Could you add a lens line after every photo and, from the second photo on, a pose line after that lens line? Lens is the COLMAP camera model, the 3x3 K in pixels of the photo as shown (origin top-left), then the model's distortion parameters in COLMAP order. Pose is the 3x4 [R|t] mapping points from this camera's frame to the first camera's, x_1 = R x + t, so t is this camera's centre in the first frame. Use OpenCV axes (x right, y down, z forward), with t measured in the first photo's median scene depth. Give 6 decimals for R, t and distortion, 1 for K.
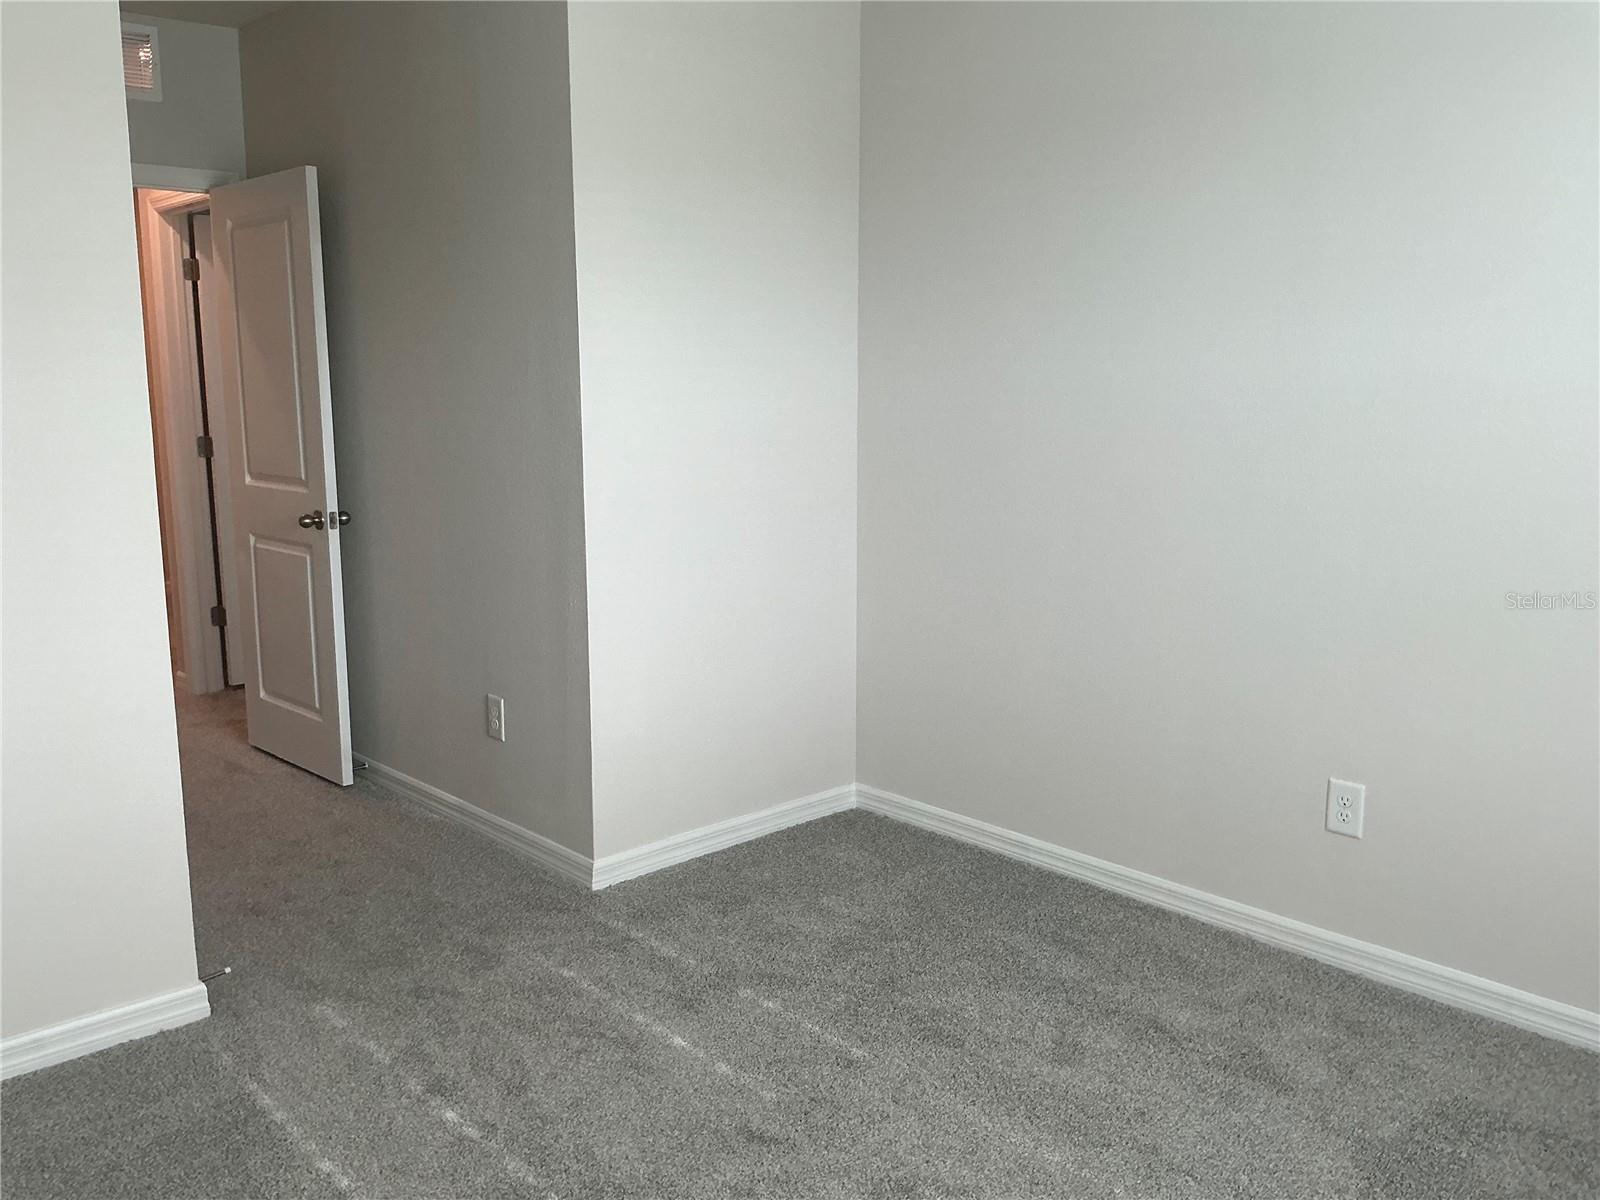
lens RADIAL K [[1324.0, 0, 800.0], [0, 1324.0, 600.0], [0, 0, 1]] dist [0.167411, -0.333460]
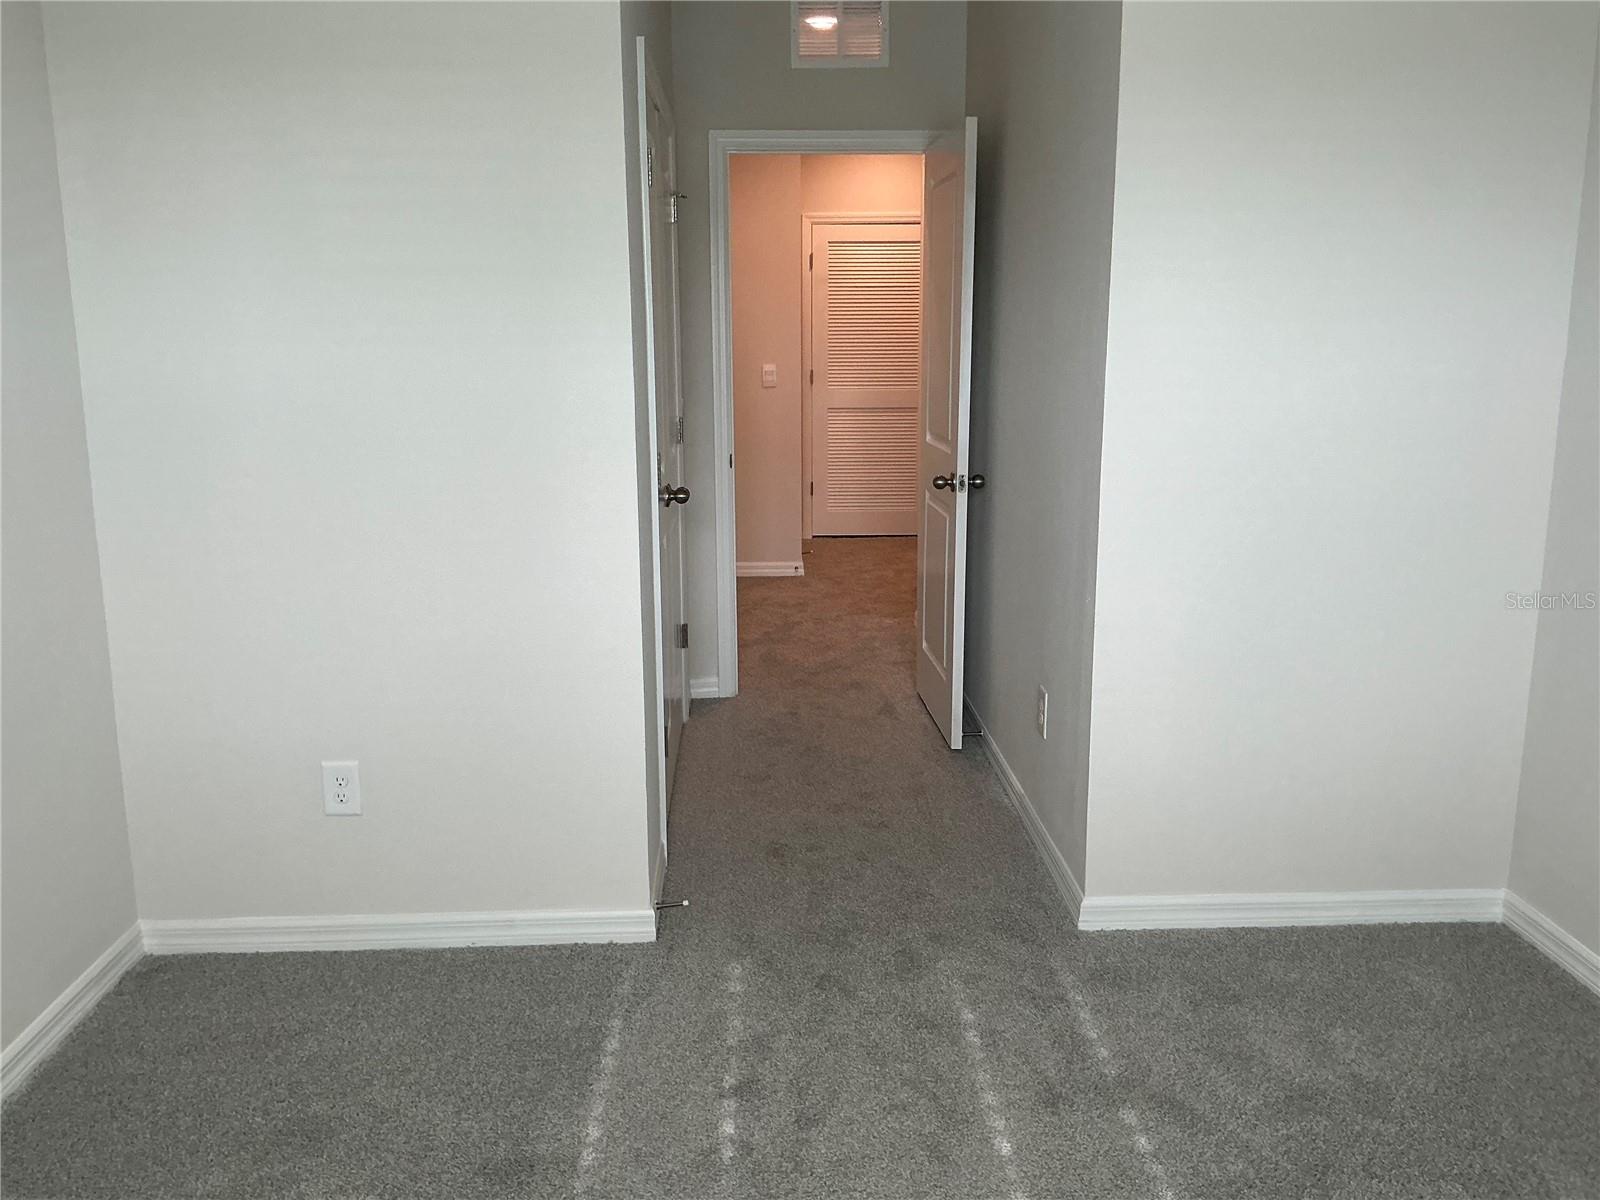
lens RADIAL K [[1324.0, 0, 800.0], [0, 1324.0, 600.0], [0, 0, 1]] dist [0.167411, -0.333460]
pose [[0.763649, 0.129763, -0.632457, 0.221141], [-0.107224, 0.991480, 0.073959, -0.038881], [0.636666, 0.011336, 0.771057, 0.198093]]
